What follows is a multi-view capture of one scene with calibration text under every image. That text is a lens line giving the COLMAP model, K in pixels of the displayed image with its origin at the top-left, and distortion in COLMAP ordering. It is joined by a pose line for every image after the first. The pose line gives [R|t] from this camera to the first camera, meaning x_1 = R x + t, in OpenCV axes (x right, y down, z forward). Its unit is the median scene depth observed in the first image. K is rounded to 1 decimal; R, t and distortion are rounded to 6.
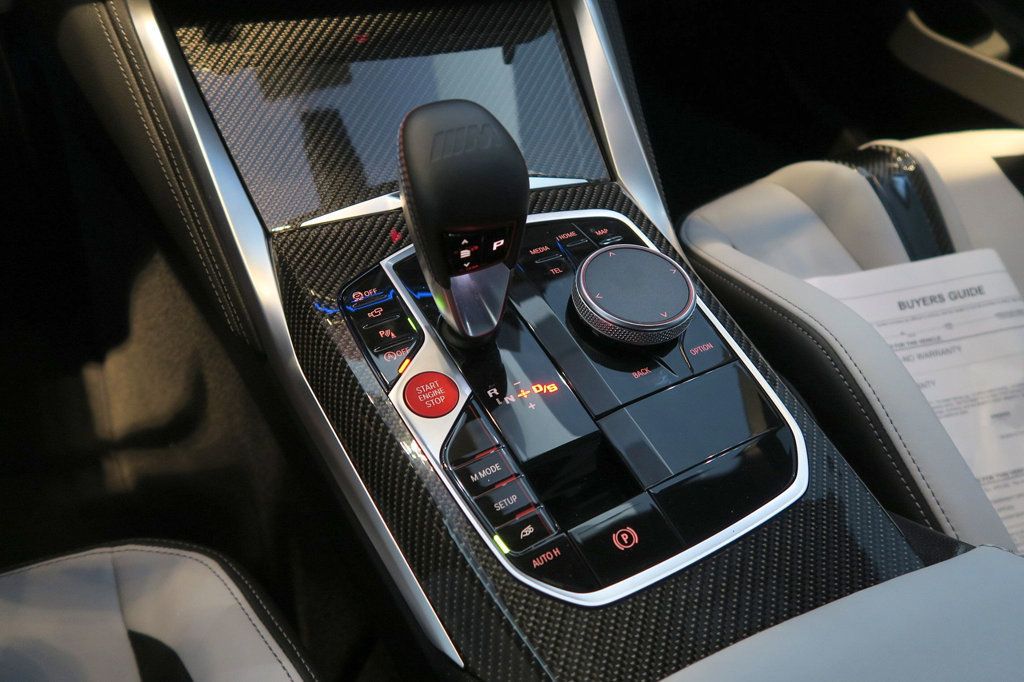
lens RADIAL K [[729.5, 0, 508.2], [0, 729.5, 325.2], [0, 0, 1]] dist [-0.018865, 0.004770]
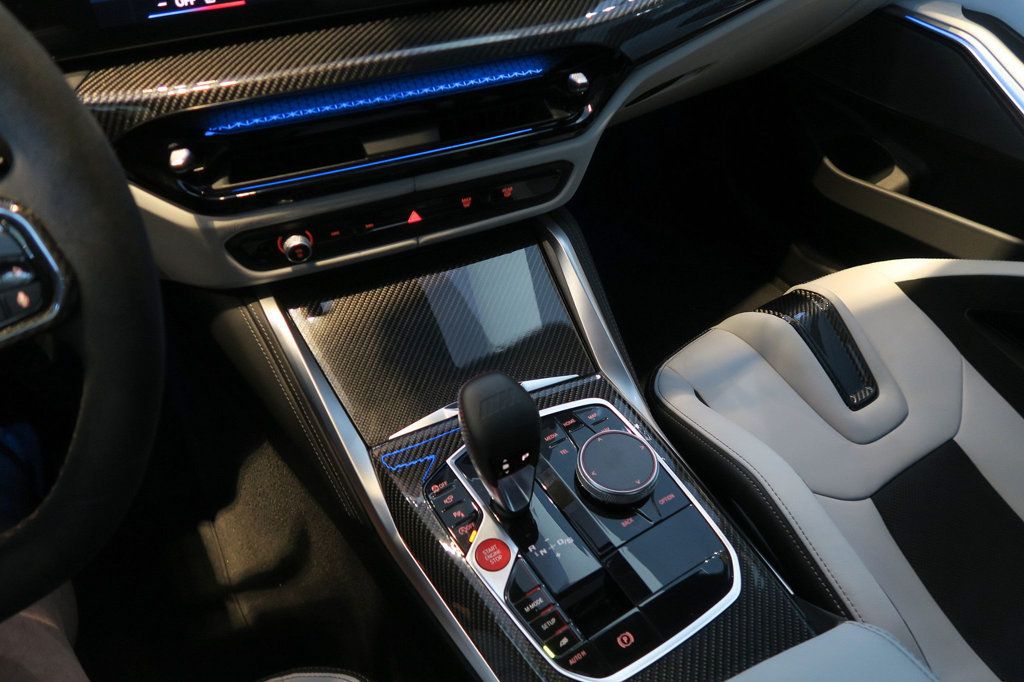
lens RADIAL K [[729.5, 0, 508.2], [0, 729.5, 325.2], [0, 0, 1]] dist [-0.018865, 0.004770]
pose [[0.993785, -0.110498, -0.013499, 0.001978], [0.108761, 0.989627, -0.093855, -0.224867], [0.023730, 0.091803, 0.995494, -0.550624]]
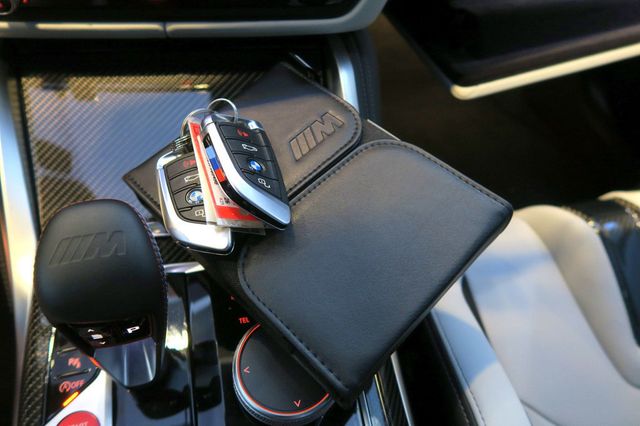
lens RADIAL K [[455.9, 0, 317.6], [0, 455.9, 203.1], [0, 0, 1]] dist [-0.018865, 0.004770]
pose [[0.968546, 0.152631, -0.196526, 0.327738], [-0.154912, 0.987921, 0.003808, -0.312406], [0.194733, 0.026756, 0.980491, 0.340302]]
